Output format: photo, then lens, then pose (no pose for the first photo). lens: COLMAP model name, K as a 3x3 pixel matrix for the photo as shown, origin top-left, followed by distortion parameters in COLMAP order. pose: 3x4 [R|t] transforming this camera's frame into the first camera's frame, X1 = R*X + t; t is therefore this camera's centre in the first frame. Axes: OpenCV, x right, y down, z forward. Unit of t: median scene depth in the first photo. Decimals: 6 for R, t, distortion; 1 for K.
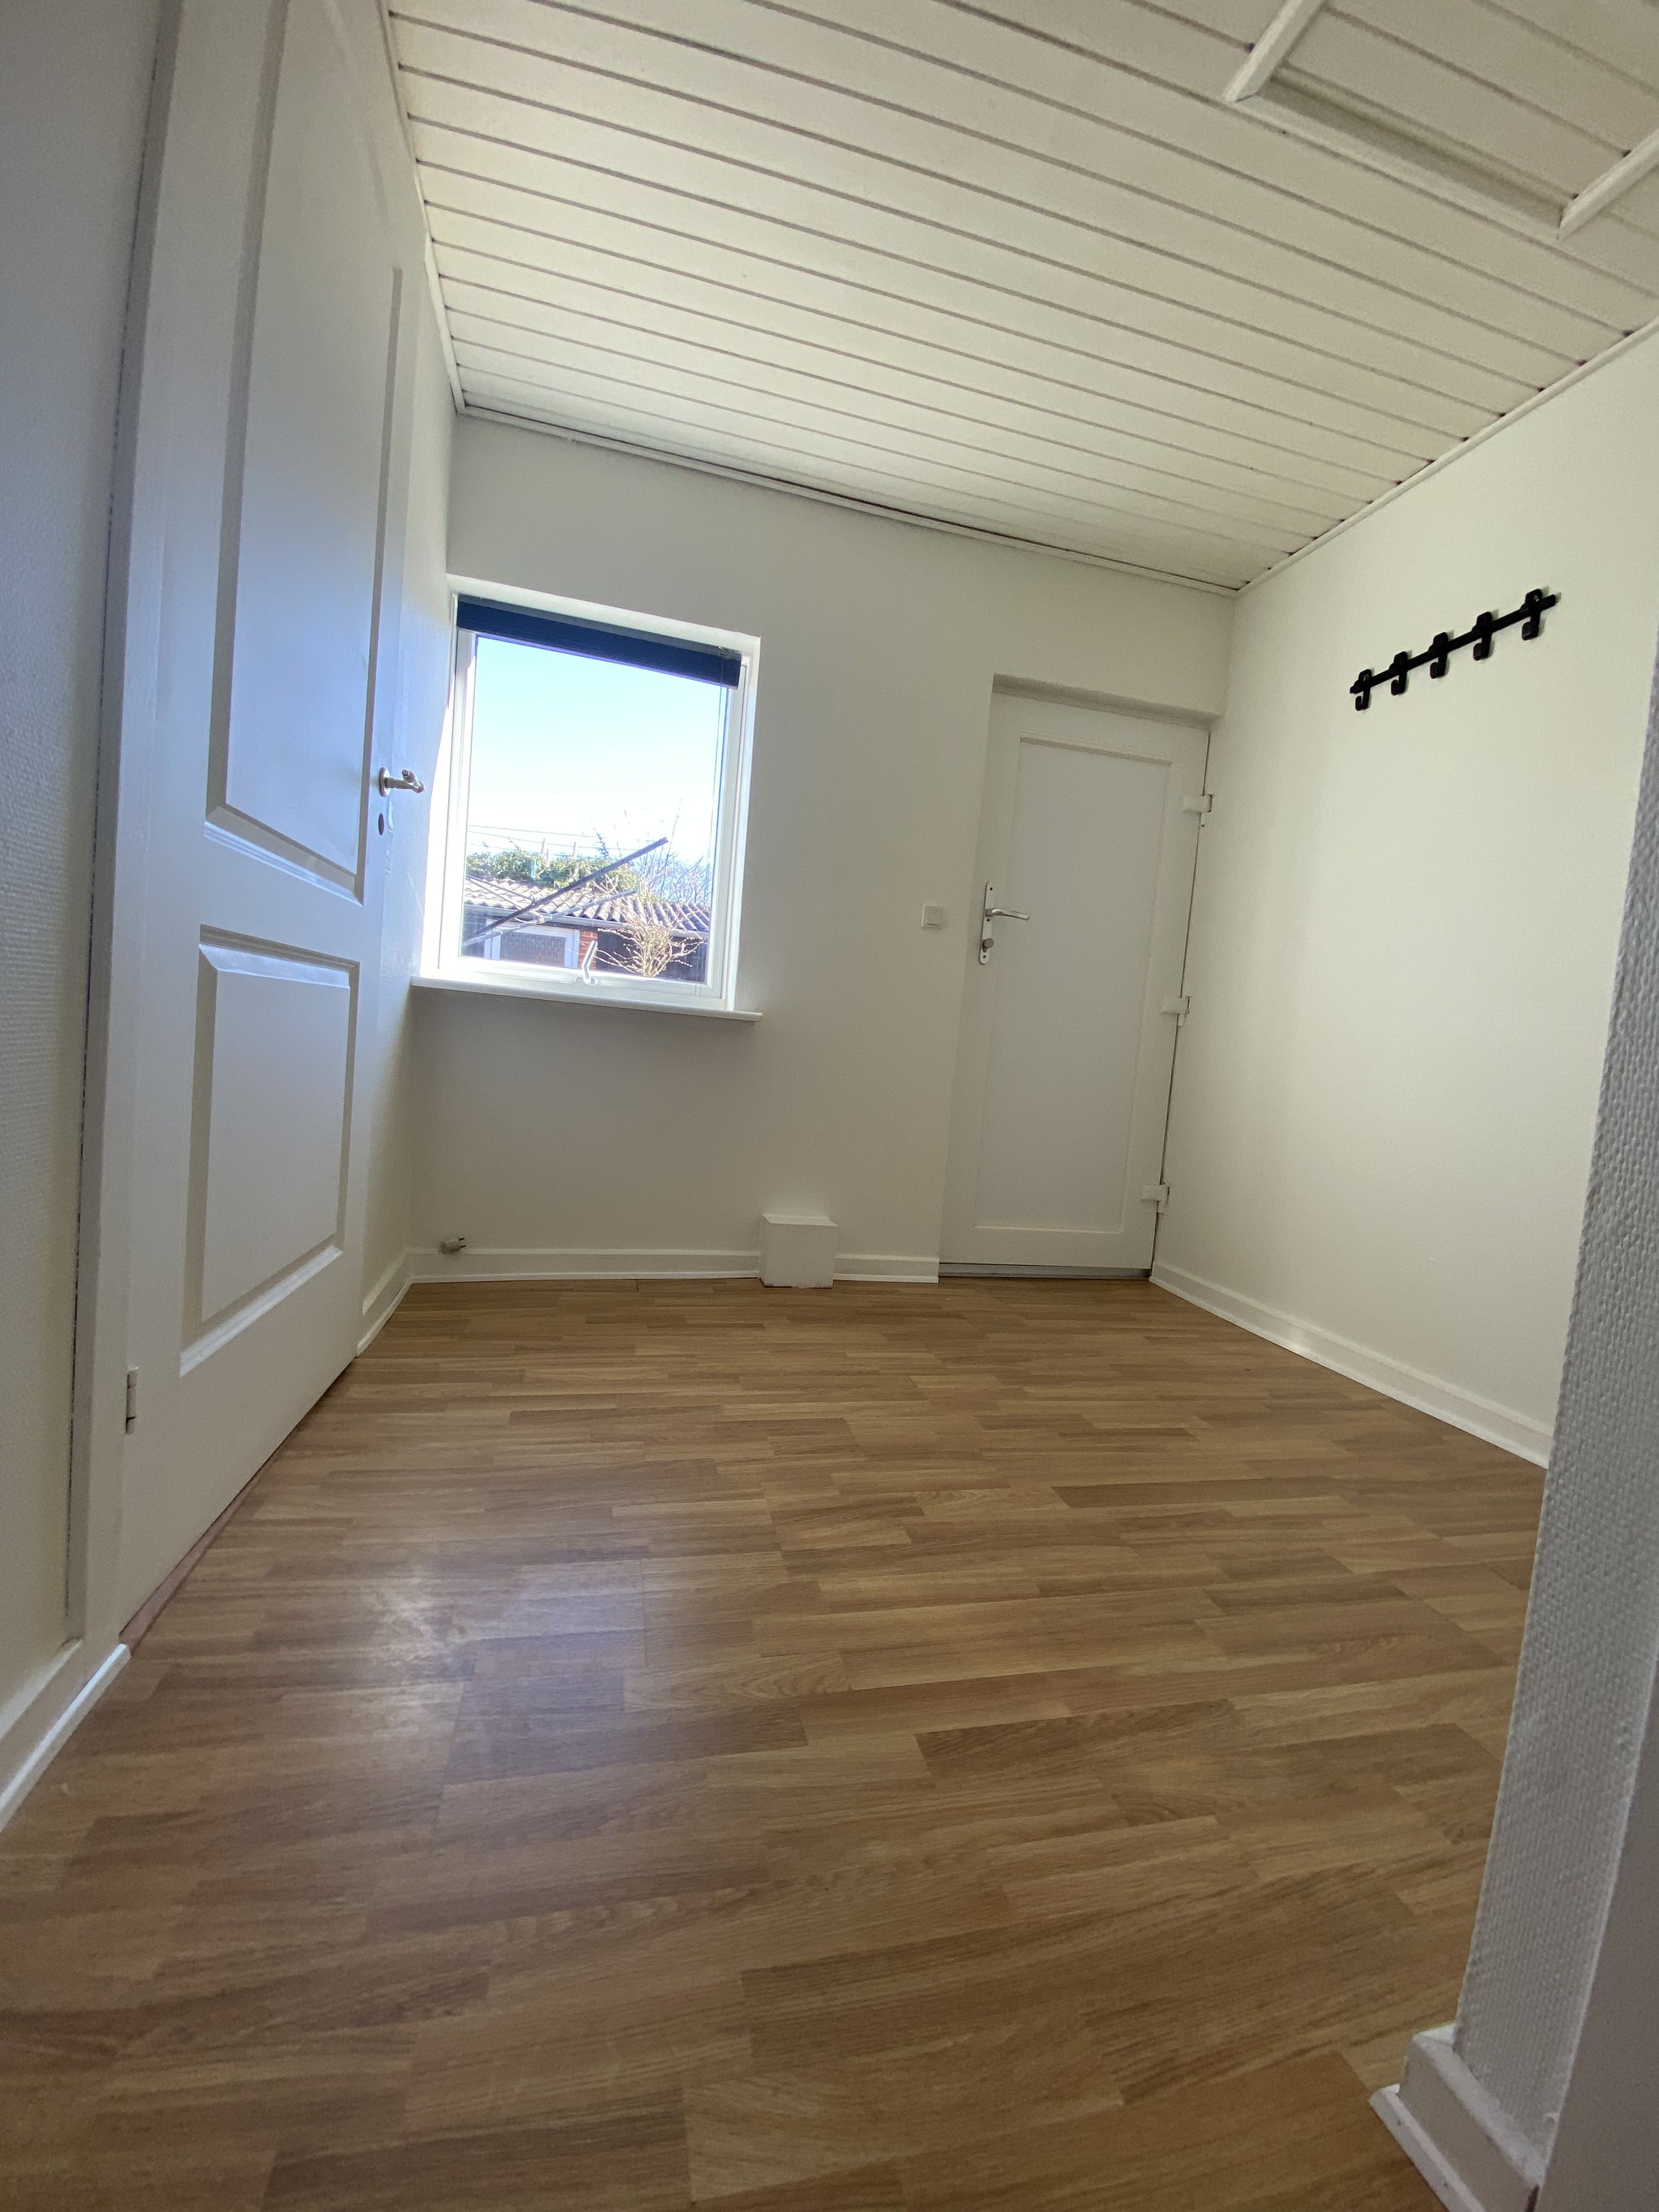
lens RADIAL K [[904.7, 0, 823.8], [0, 904.7, 1097.9], [0, 0, 1]] dist [-0.000454, -0.016332]
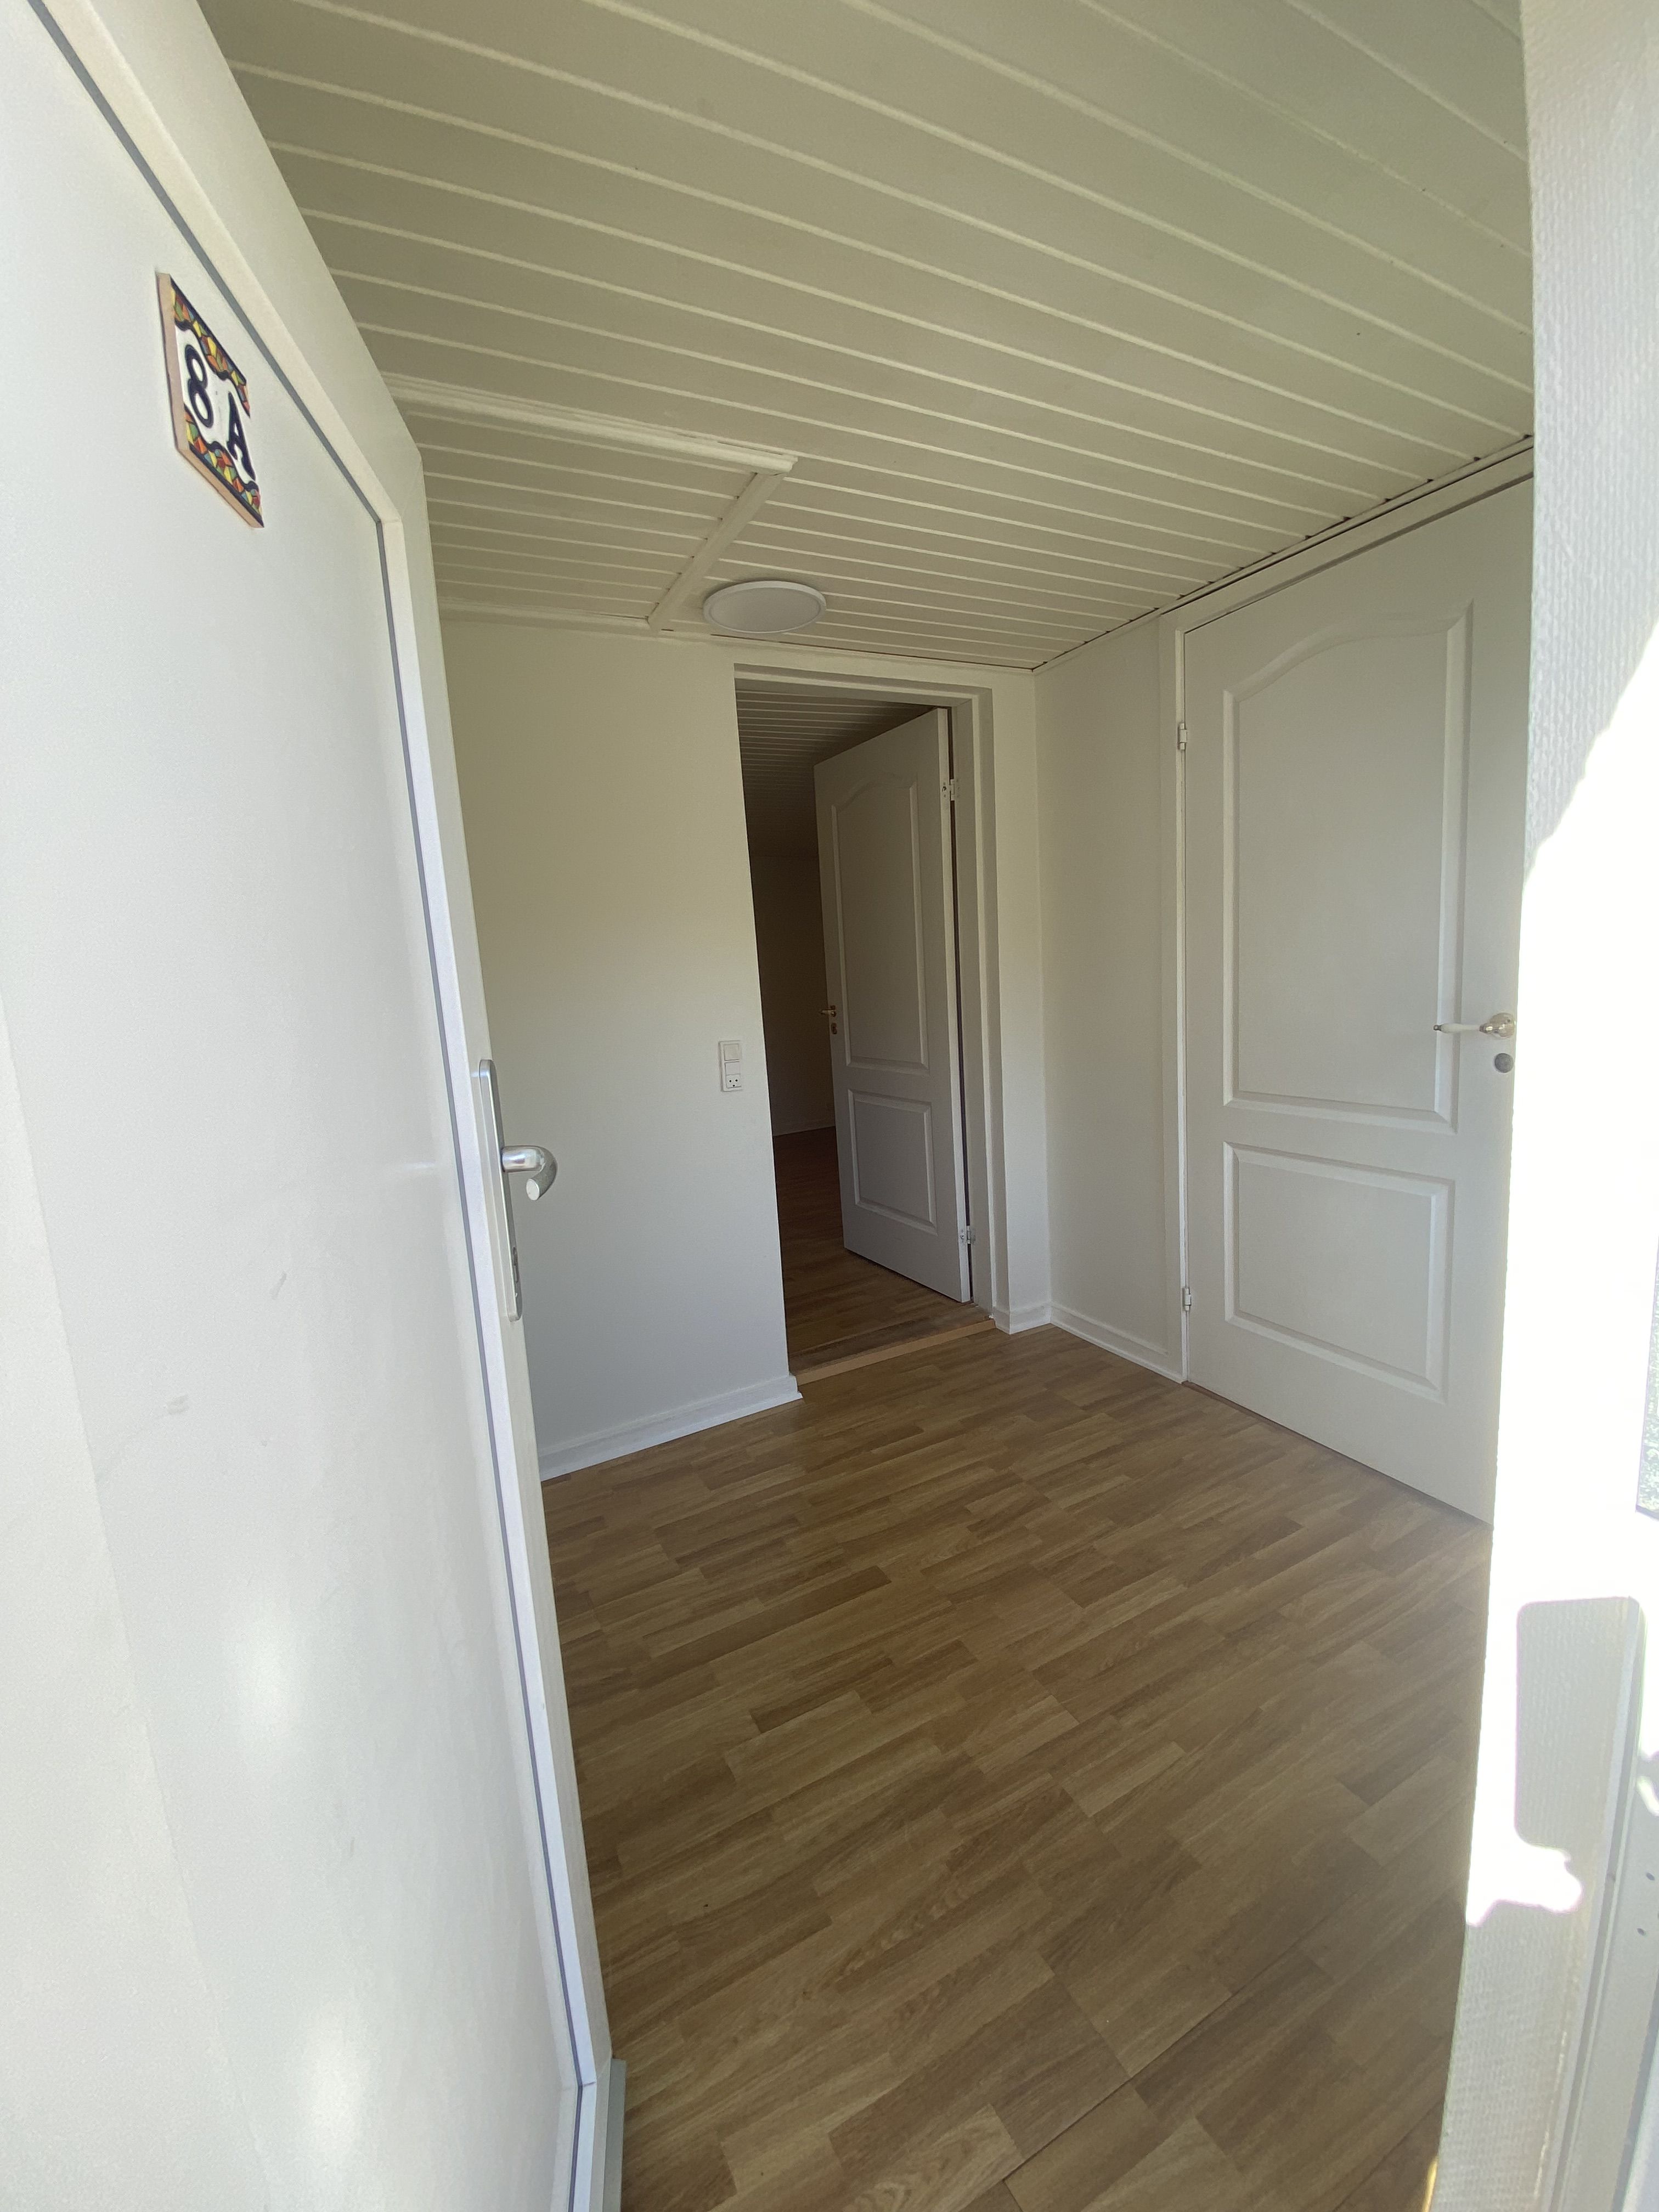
lens RADIAL K [[904.7, 0, 823.8], [0, 904.7, 1097.9], [0, 0, 1]] dist [-0.000454, -0.016332]
pose [[-0.971679, 0.017456, -0.235659, 0.677215], [-0.026291, 0.983090, 0.181227, -0.517518], [0.234837, 0.182290, -0.954789, 2.209208]]
